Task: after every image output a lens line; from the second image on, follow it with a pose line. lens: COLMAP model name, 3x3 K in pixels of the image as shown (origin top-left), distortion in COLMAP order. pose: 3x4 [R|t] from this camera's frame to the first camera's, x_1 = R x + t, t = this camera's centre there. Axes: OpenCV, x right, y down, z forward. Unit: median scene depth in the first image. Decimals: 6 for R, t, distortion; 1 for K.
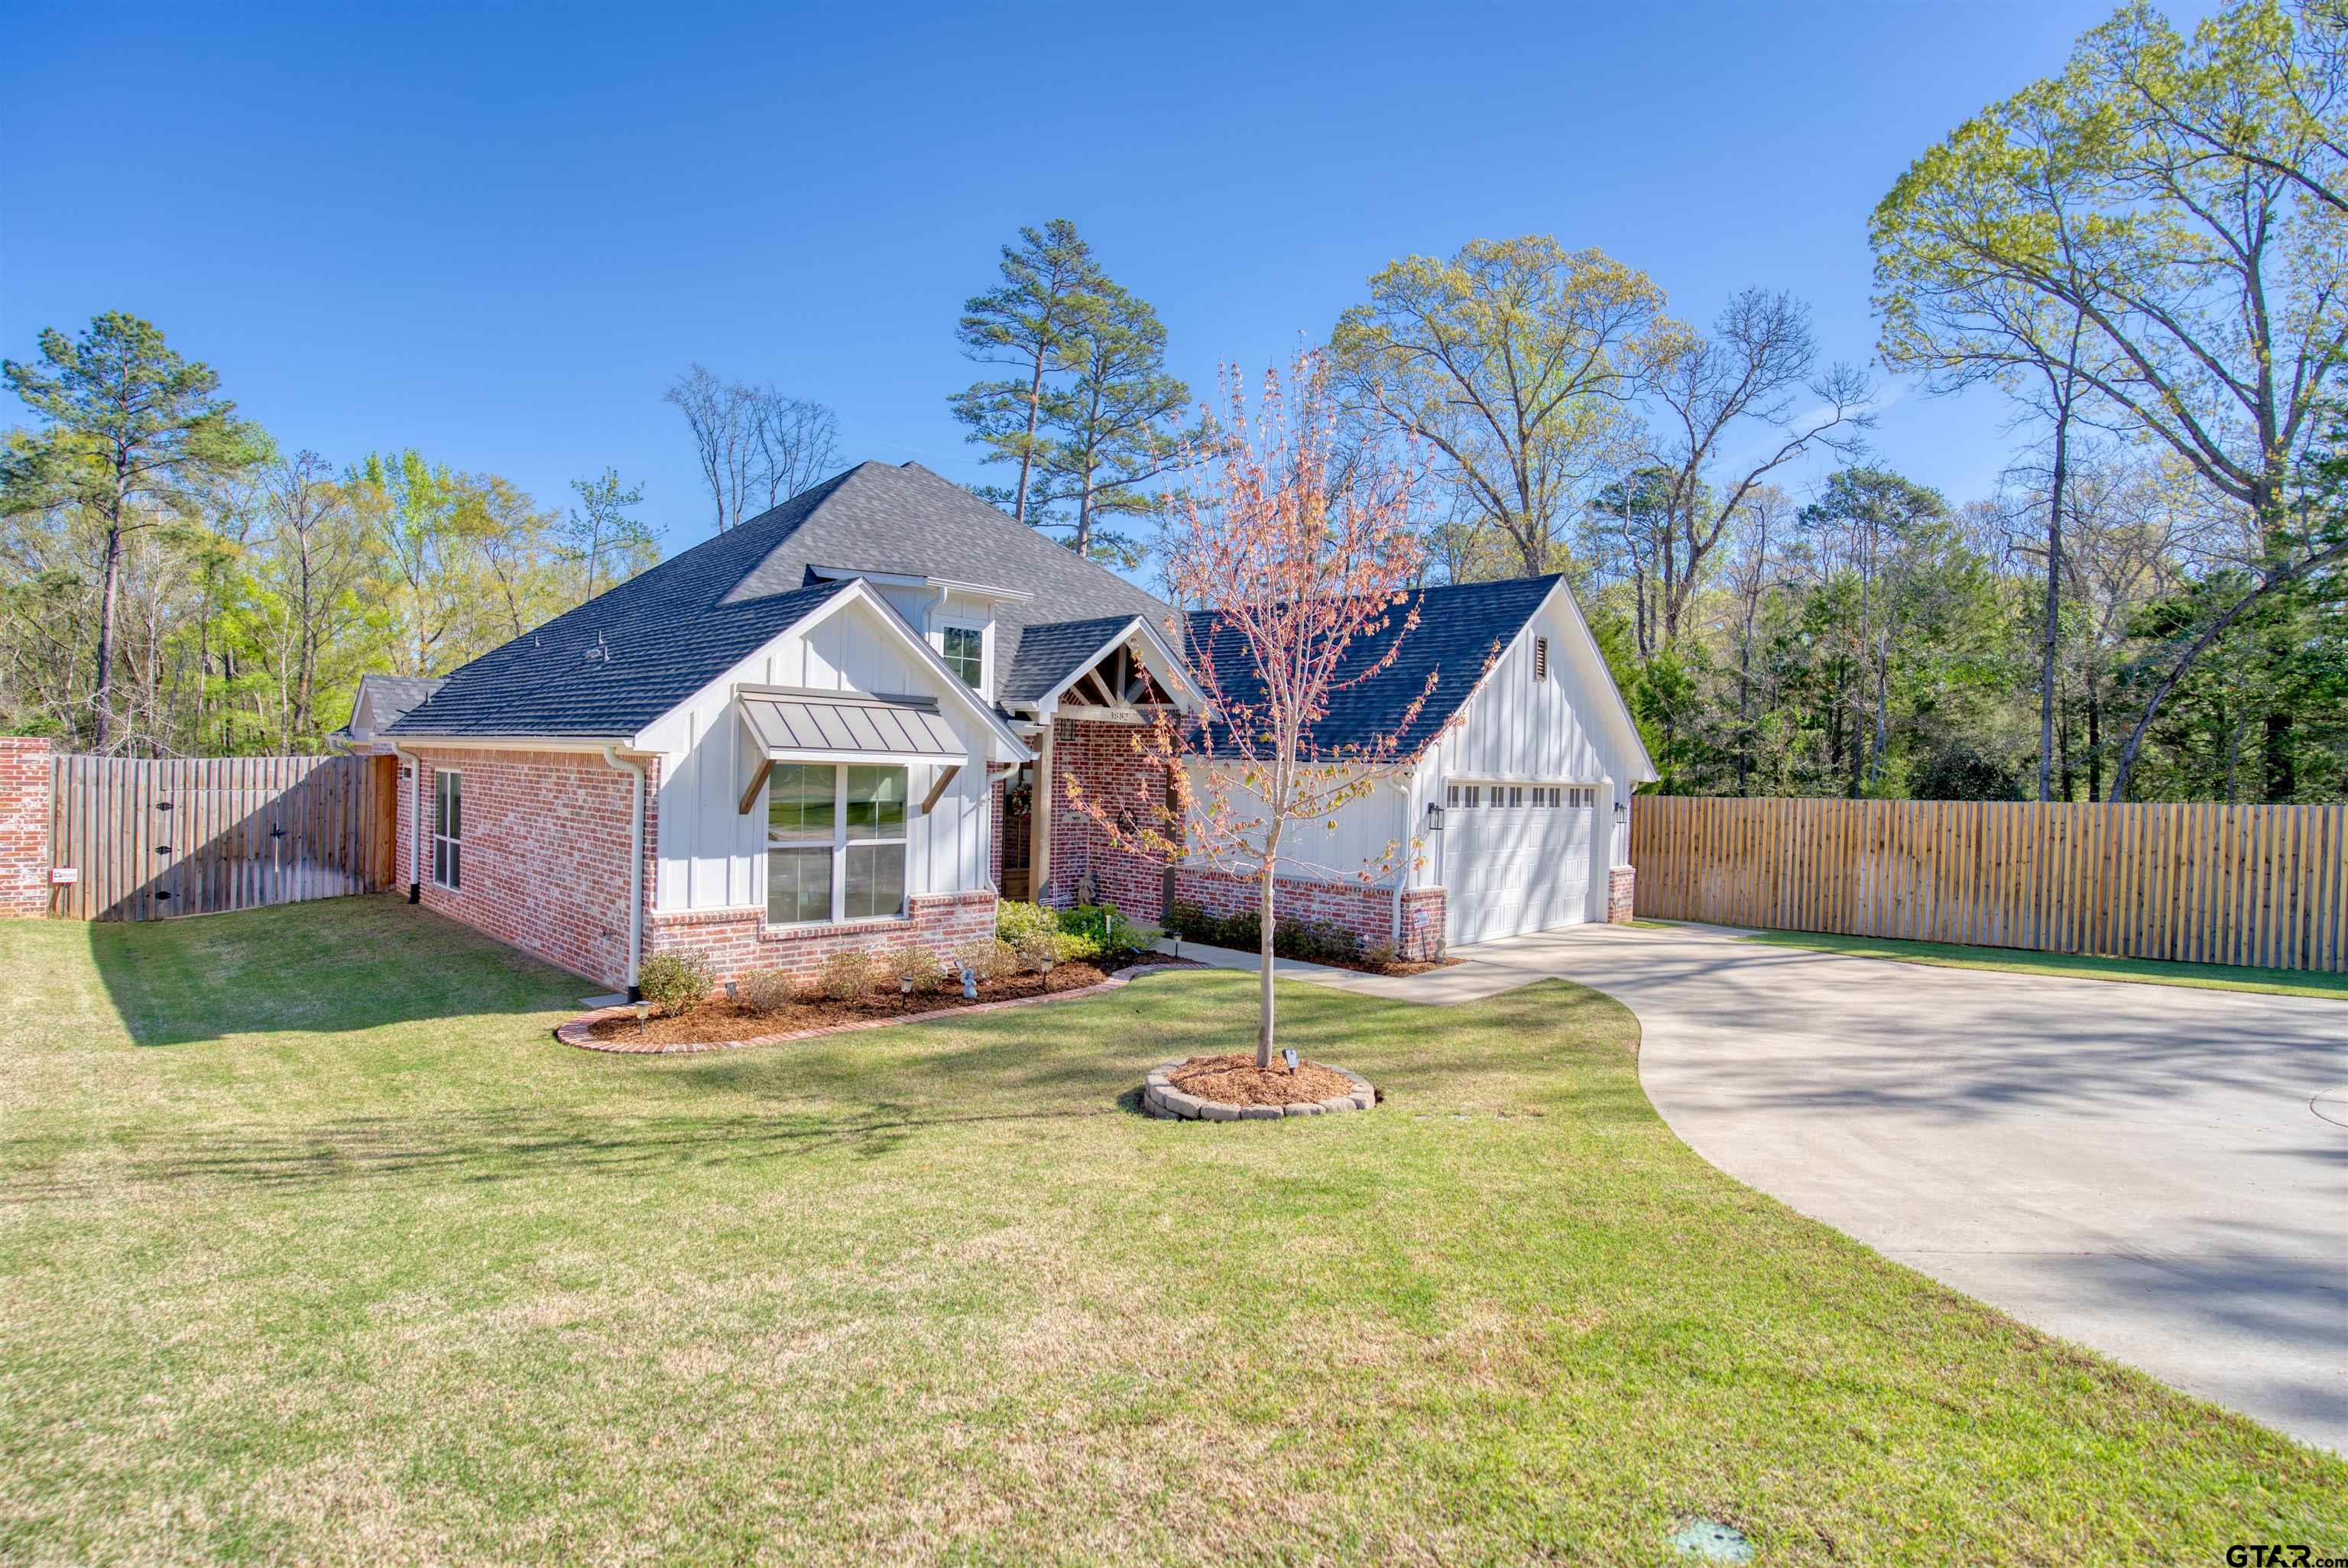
lens RADIAL K [[1149.5, 0, 1160.7], [0, 1149.5, 789.5], [0, 0, 1]] dist [-0.064650, 0.026511]
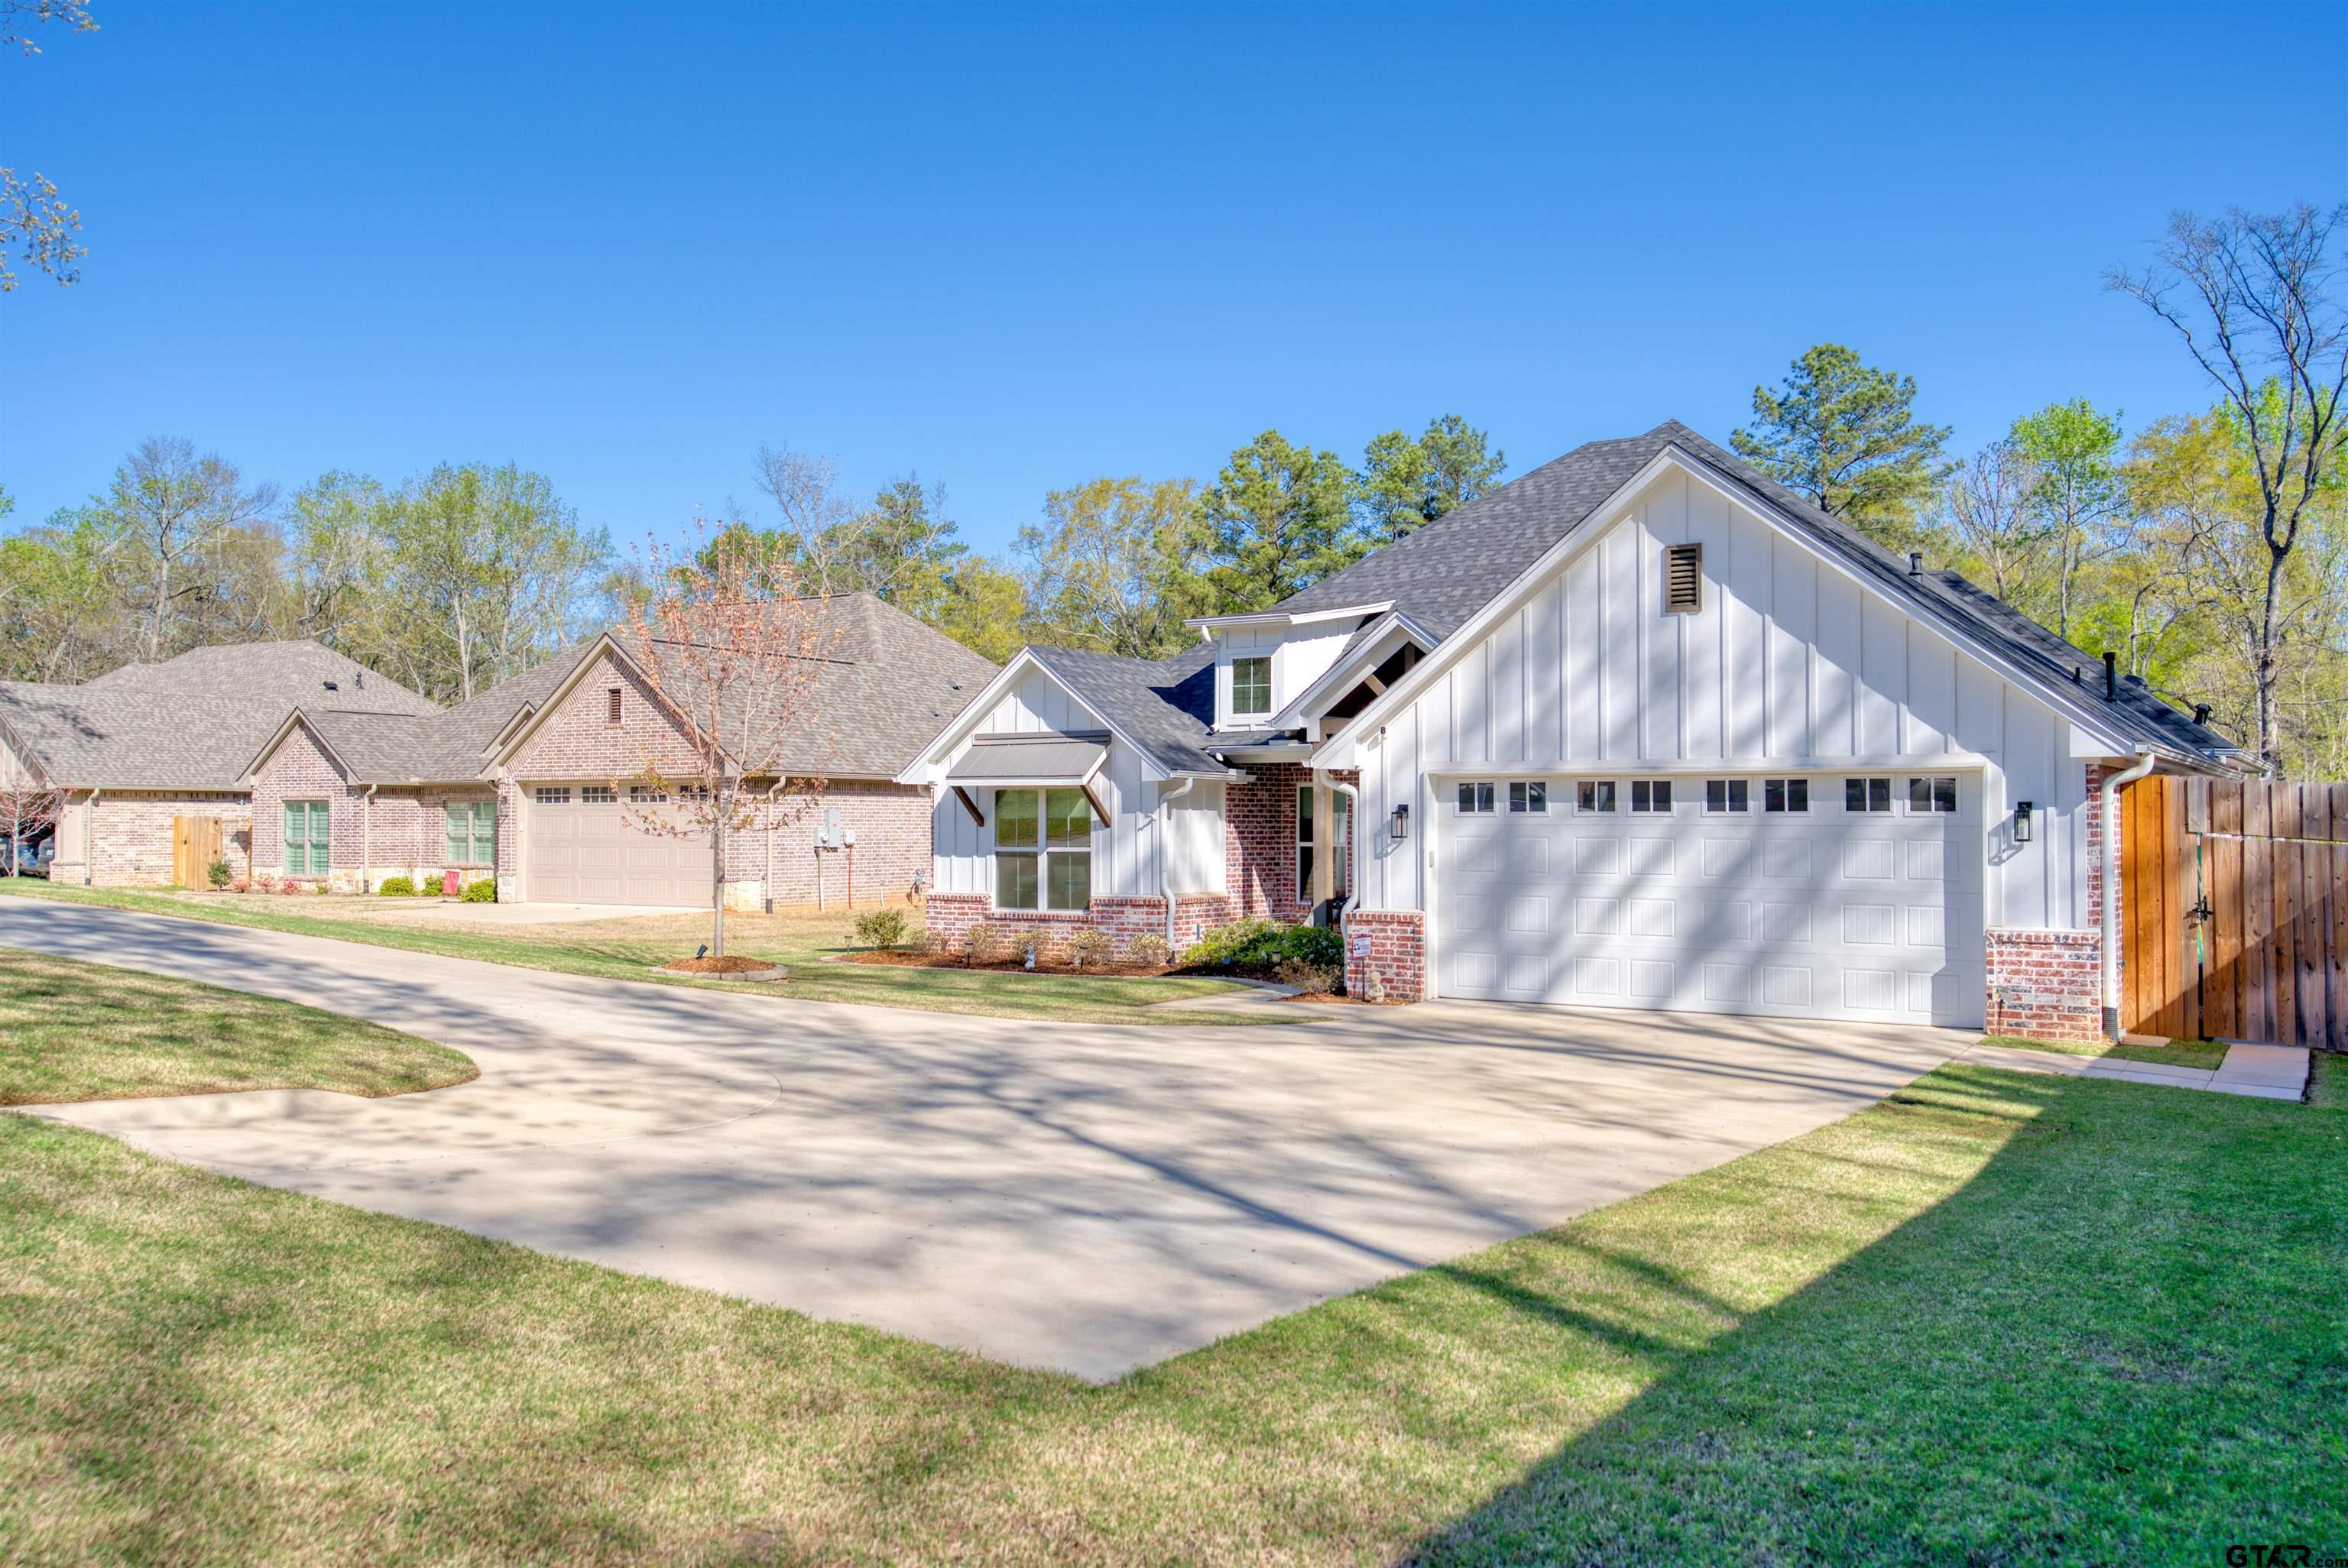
lens RADIAL K [[1876.8, 0, 1174.0], [0, 1876.8, 784.0], [0, 0, 1]] dist [0.023749, 0.004909]
pose [[0.204853, -0.051458, -0.977439, 1.324021], [-0.014033, 0.998360, -0.055501, 0.064232], [0.978692, 0.025086, 0.203795, 0.514276]]
